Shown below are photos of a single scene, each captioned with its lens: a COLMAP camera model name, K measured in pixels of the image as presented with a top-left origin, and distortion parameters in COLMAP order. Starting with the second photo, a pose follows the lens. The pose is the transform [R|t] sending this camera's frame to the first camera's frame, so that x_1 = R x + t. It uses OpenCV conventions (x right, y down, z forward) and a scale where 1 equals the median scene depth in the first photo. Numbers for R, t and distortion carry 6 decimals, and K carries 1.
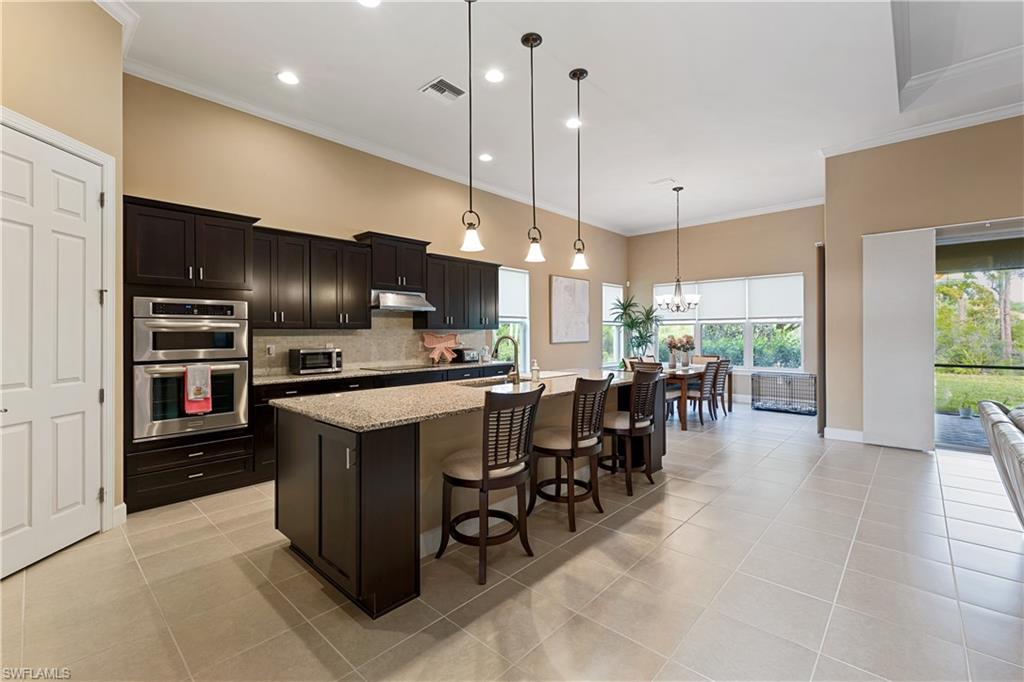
lens RADIAL K [[440.5, 0, 509.1], [0, 440.5, 332.1], [0, 0, 1]] dist [0.001795, 0.000167]
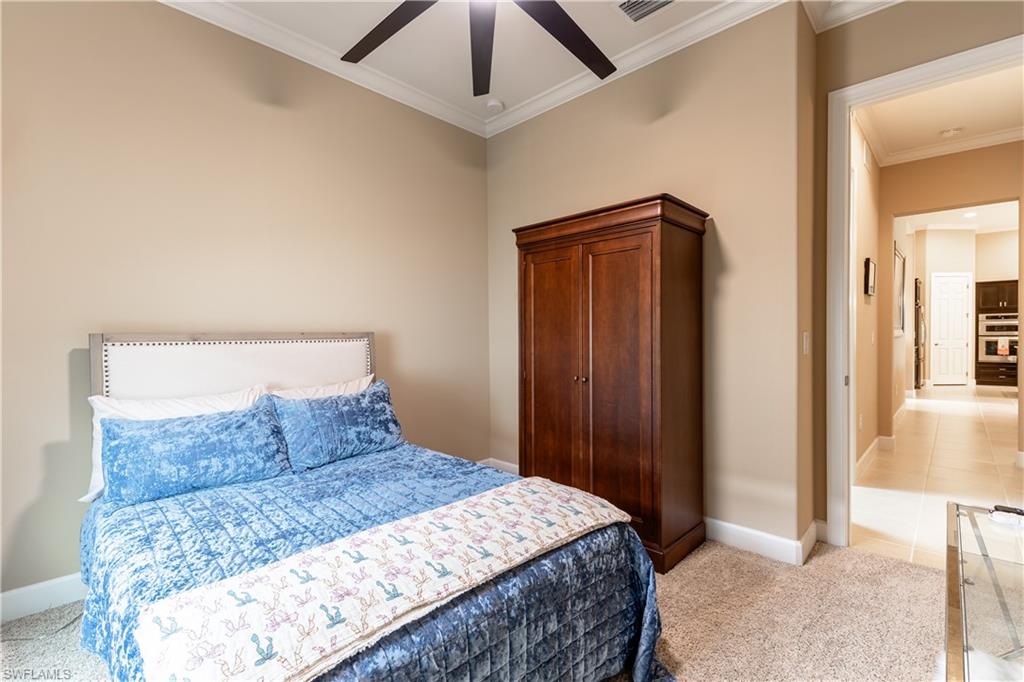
lens RADIAL K [[462.1, 0, 523.2], [0, 462.1, 339.8], [0, 0, 1]] dist [-0.001086, -0.000588]
pose [[-0.013026, 0.012891, -0.999832, 2.137026], [0.006448, 0.999897, 0.012808, 0.031913], [0.999894, -0.006280, -0.013108, -1.895252]]
